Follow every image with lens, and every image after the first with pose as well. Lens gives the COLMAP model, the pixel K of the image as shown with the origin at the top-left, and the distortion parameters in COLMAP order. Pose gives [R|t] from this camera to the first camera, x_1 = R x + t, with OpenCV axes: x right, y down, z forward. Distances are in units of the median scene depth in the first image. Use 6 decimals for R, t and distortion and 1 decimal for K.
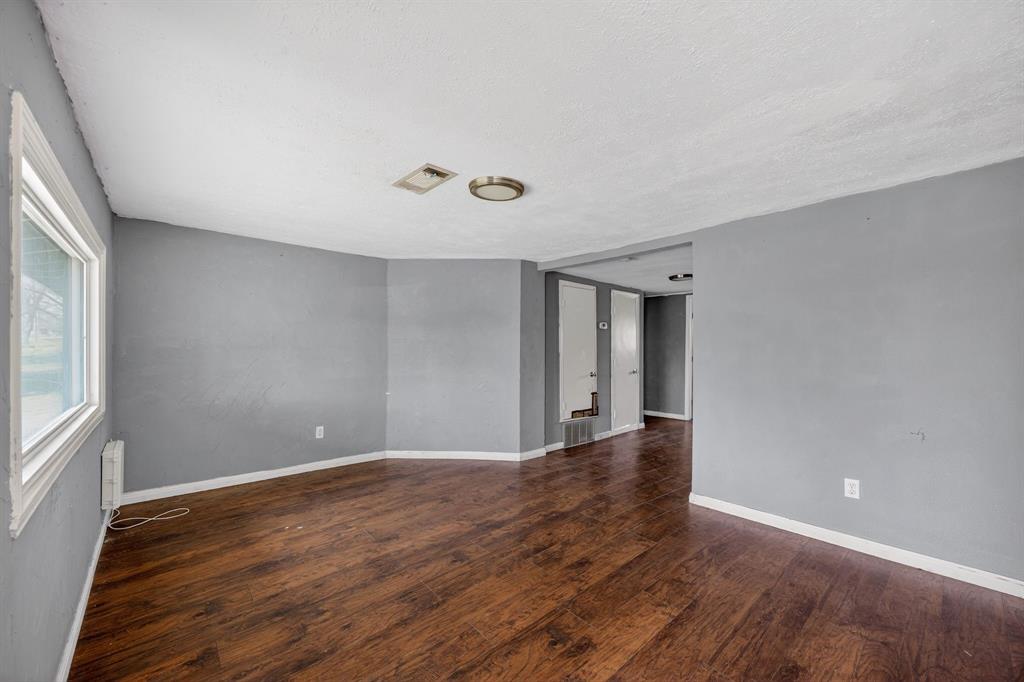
lens RADIAL K [[384.3, 0, 497.1], [0, 384.3, 355.1], [0, 0, 1]] dist [0.003799, -0.000174]
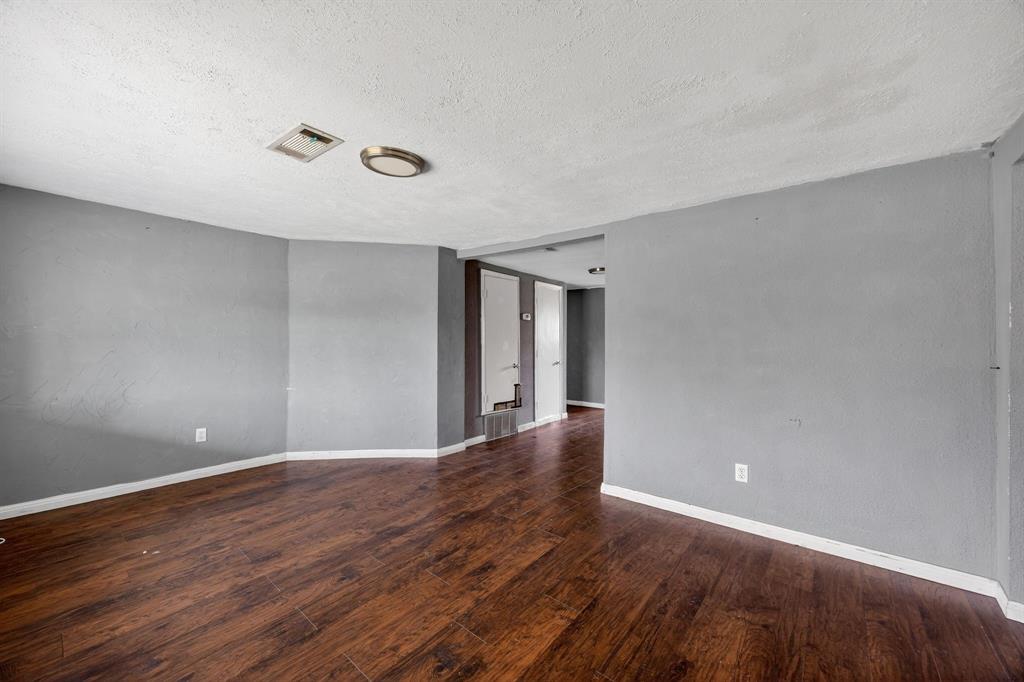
lens RADIAL K [[384.3, 0, 493.5], [0, 384.3, 346.6], [0, 0, 1]] dist [0.003799, -0.000174]
pose [[0.987954, 0.001689, 0.154741, 0.092008], [-0.001842, 0.999998, 0.000841, 0.000072], [-0.154740, -0.001116, 0.987955, 0.068879]]
